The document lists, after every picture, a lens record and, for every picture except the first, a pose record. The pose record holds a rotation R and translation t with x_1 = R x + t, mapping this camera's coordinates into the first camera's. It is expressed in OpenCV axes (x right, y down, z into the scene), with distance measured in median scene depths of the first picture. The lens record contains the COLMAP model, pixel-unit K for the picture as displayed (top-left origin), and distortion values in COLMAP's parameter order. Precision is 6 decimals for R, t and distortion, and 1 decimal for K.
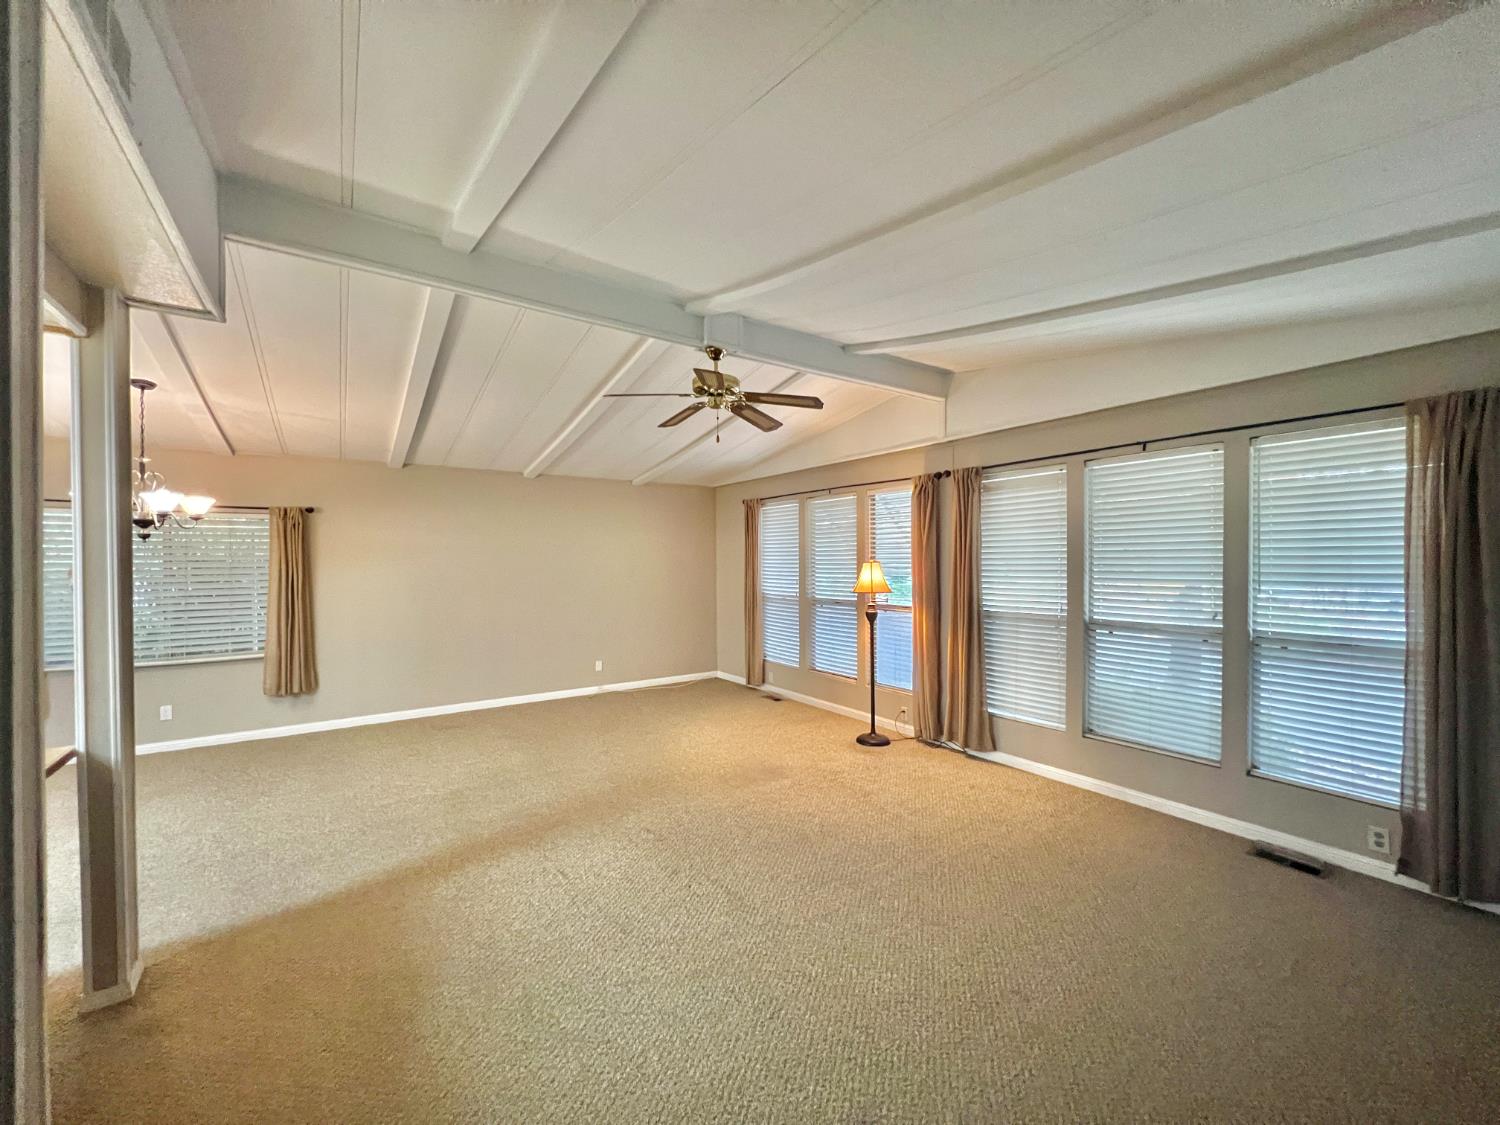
lens RADIAL K [[589.2, 0, 750.0], [0, 589.2, 562.5], [0, 0, 1]] dist [0.025784, -0.000031]
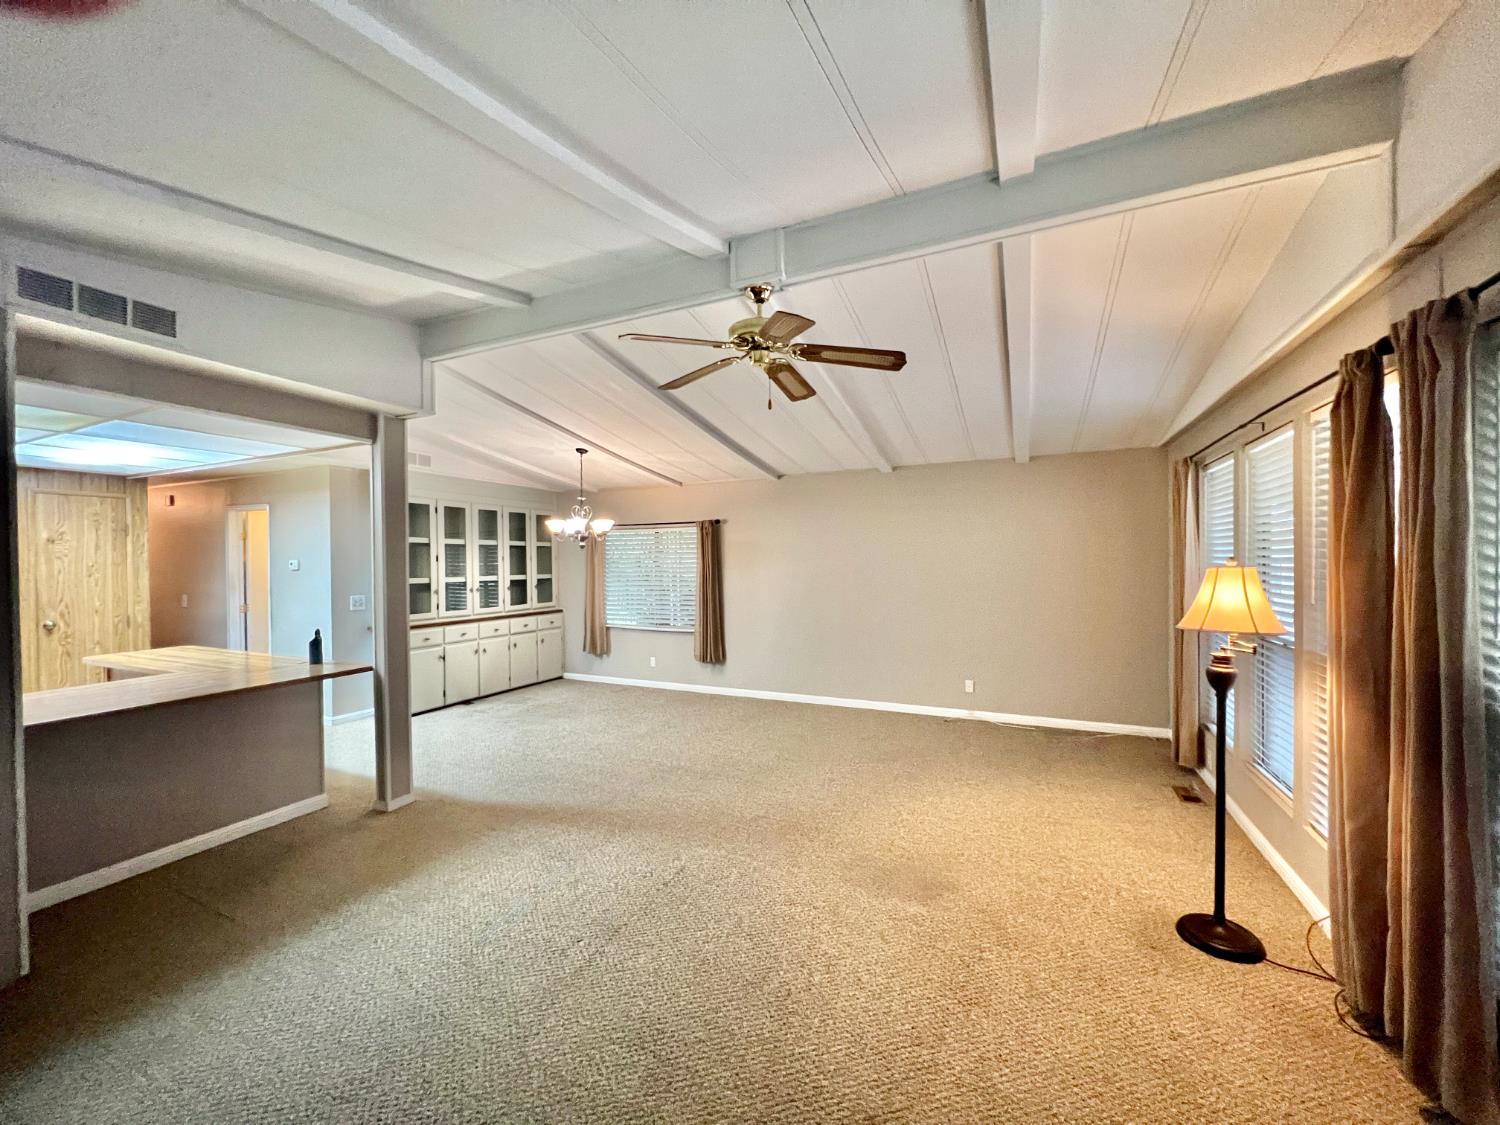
lens RADIAL K [[597.6, 0, 750.0], [0, 597.6, 562.5], [0, 0, 1]] dist [-0.000663, -0.000201]
pose [[0.504165, 0.004456, -0.863596, 0.432494], [0.002632, 0.999974, 0.006696, -0.008169], [0.863603, -0.005649, 0.504141, 0.426335]]
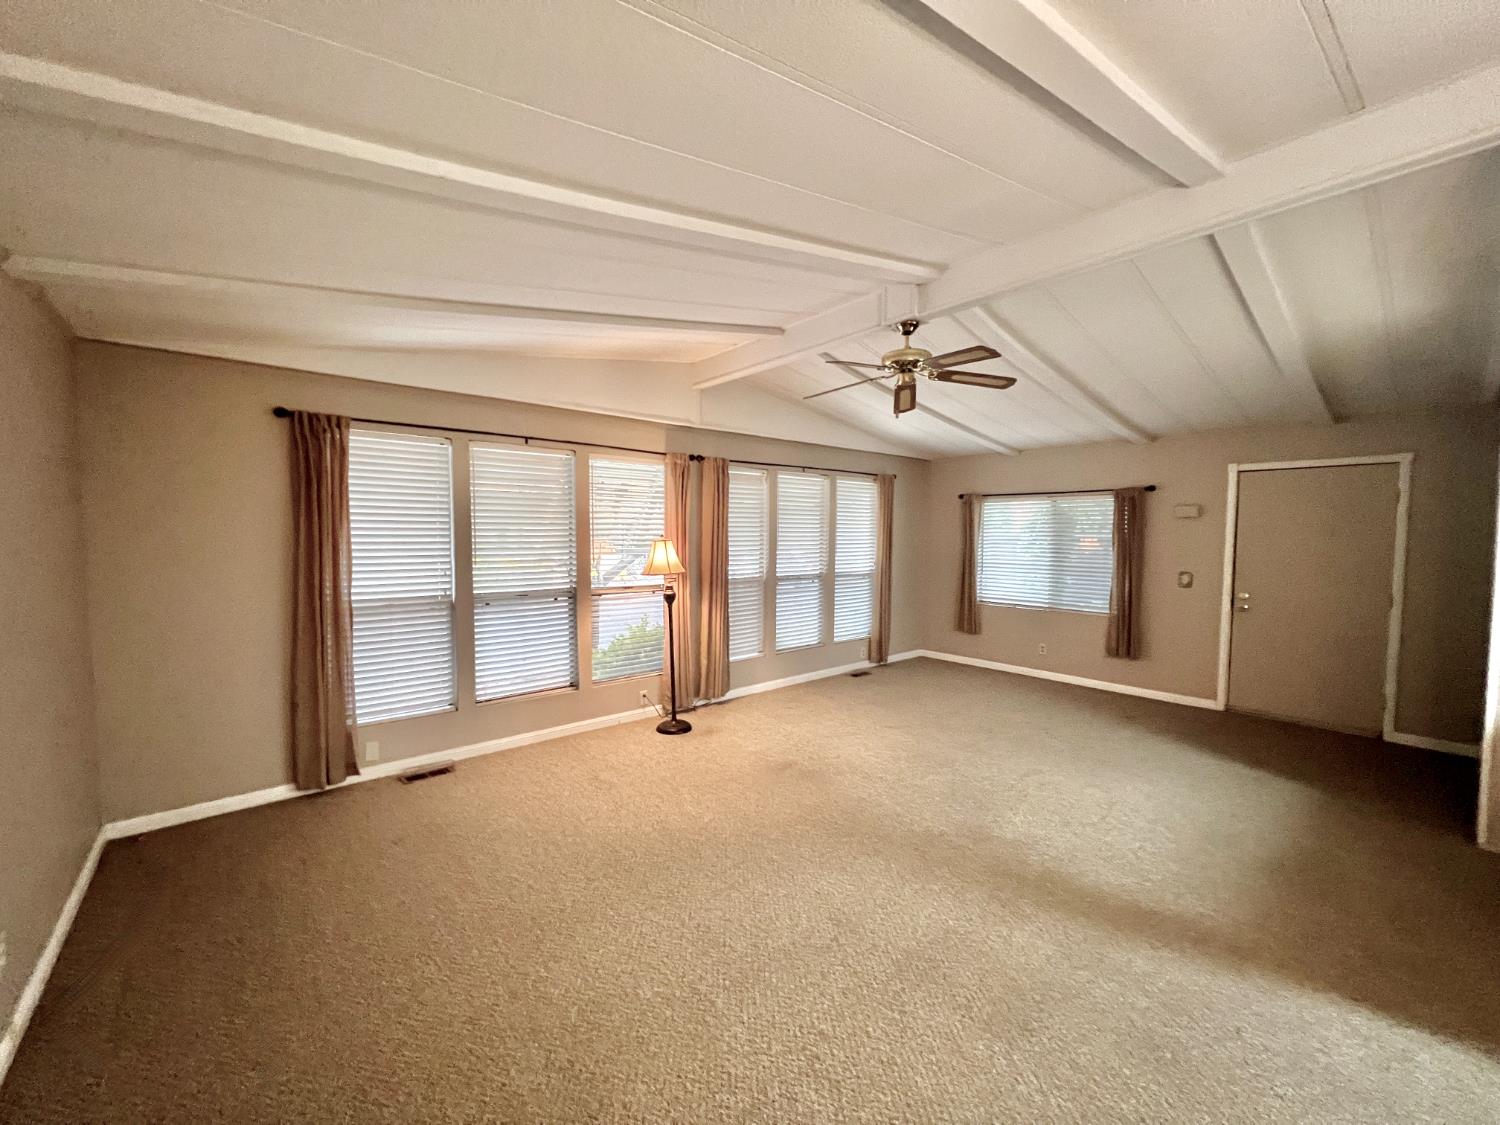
lens RADIAL K [[541.7, 0, 750.0], [0, 541.7, 562.5], [0, 0, 1]] dist [-0.000132, -0.000015]
pose [[-0.033332, -0.045078, 0.998427, -0.648899], [0.005656, 0.998958, 0.045291, -0.002139], [-0.999428, 0.007157, -0.033042, 0.905462]]
